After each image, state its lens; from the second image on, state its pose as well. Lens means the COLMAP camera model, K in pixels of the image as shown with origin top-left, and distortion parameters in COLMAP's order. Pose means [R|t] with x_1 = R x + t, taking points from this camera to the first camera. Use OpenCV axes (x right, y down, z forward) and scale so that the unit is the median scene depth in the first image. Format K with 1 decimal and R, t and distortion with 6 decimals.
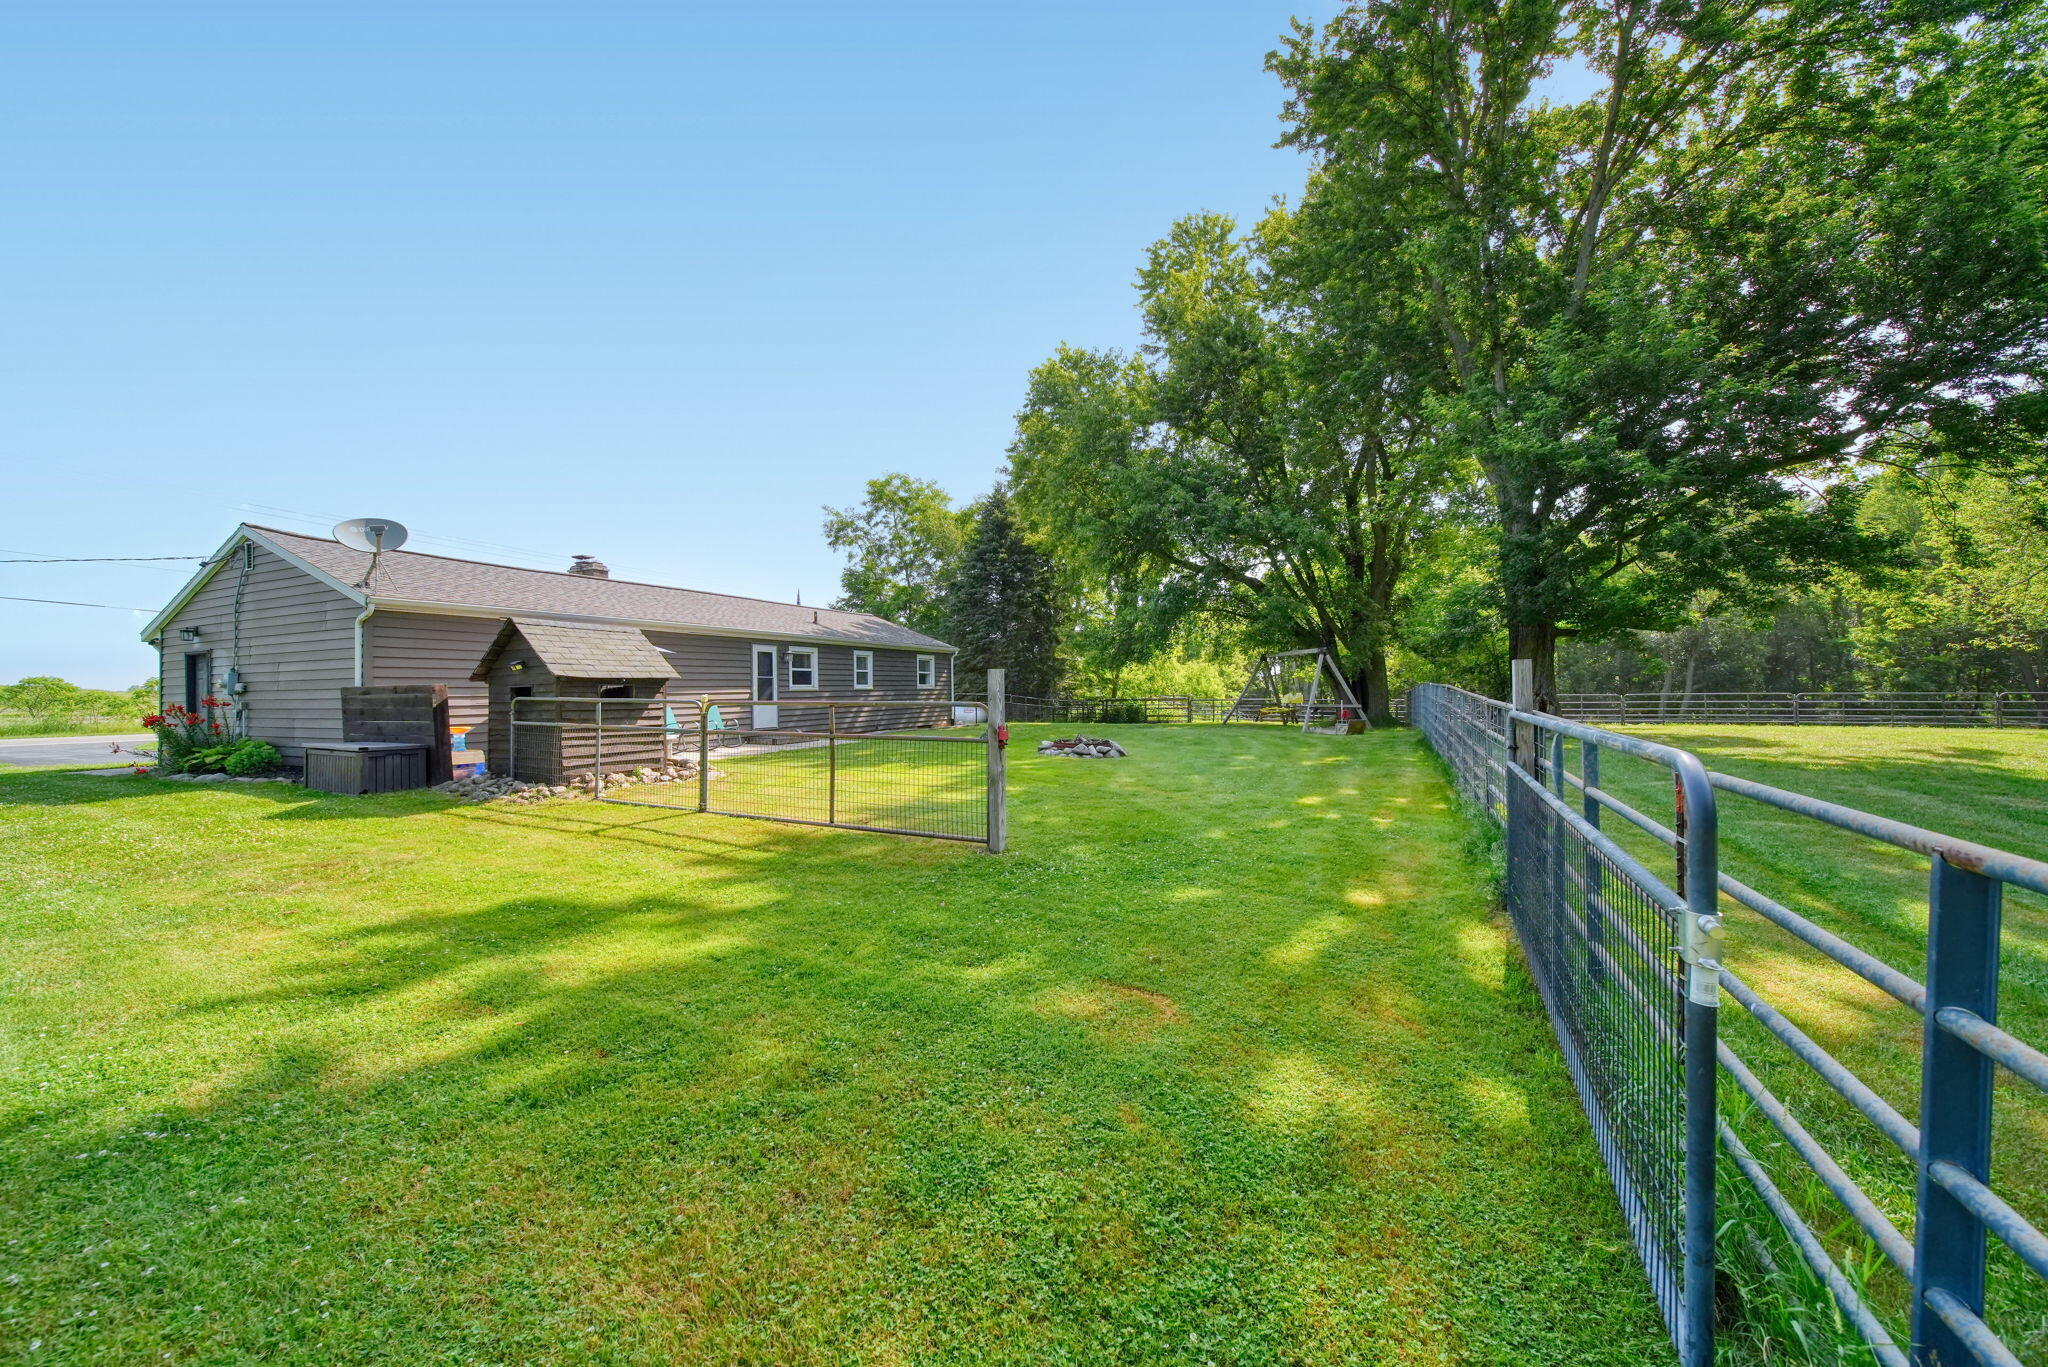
lens RADIAL K [[676.6, 0, 1024.0], [0, 676.6, 683.5], [0, 0, 1]] dist [0.000757, -0.000005]
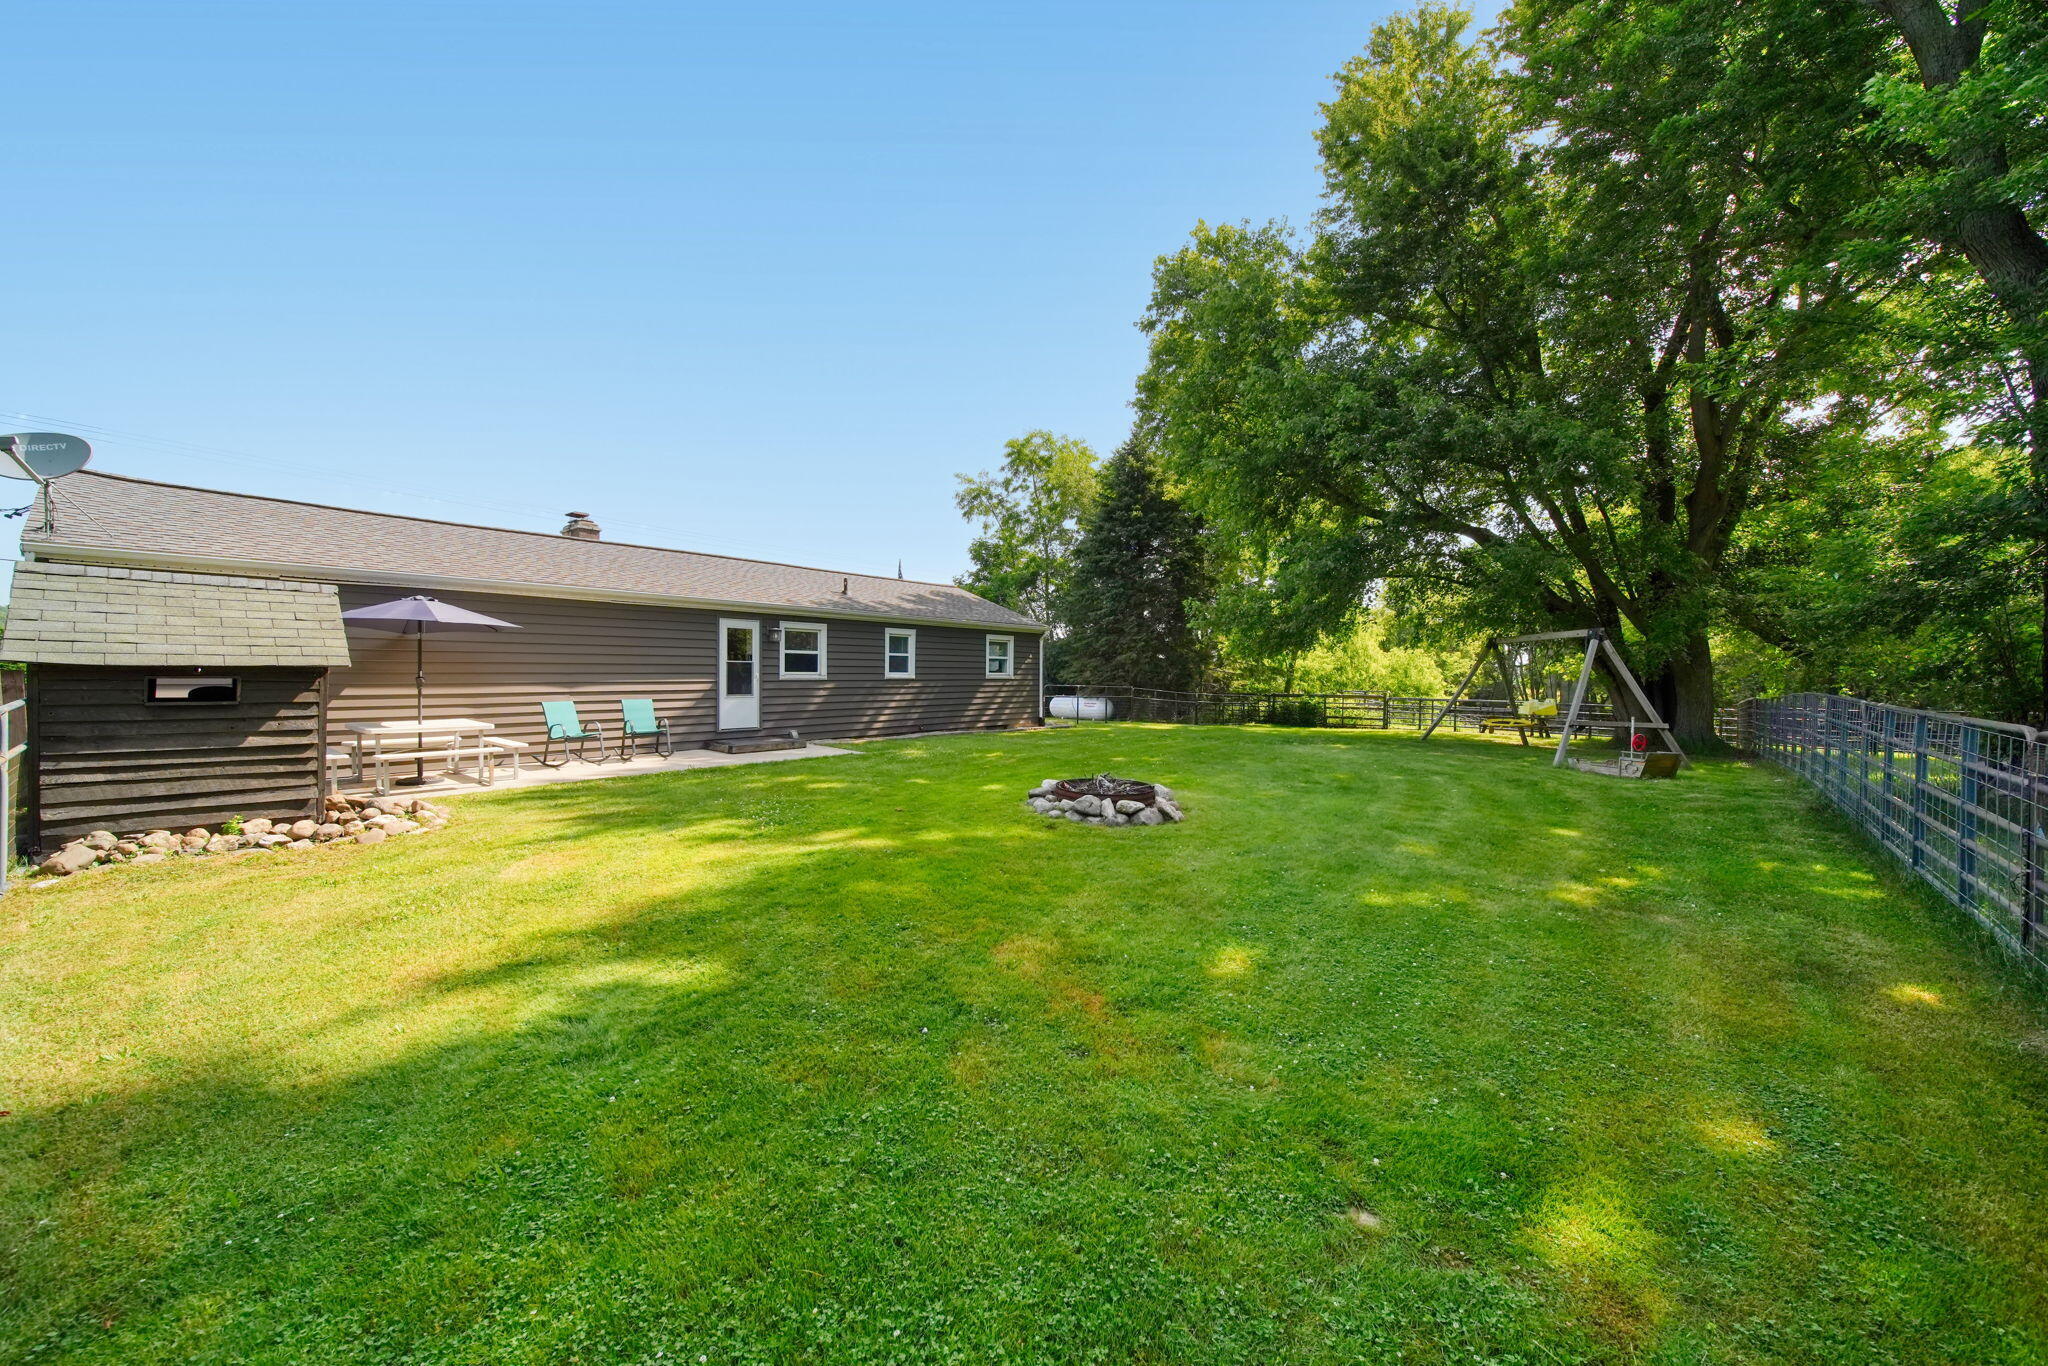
lens RADIAL K [[714.4, 0, 1024.0], [0, 714.4, 683.0], [0, 0, 1]] dist [0.000940, -0.000081]
pose [[0.968096, 0.024376, -0.249392, 0.077597], [-0.019020, 0.999534, 0.023863, -0.006633], [0.249858, -0.018358, 0.968108, 0.185768]]
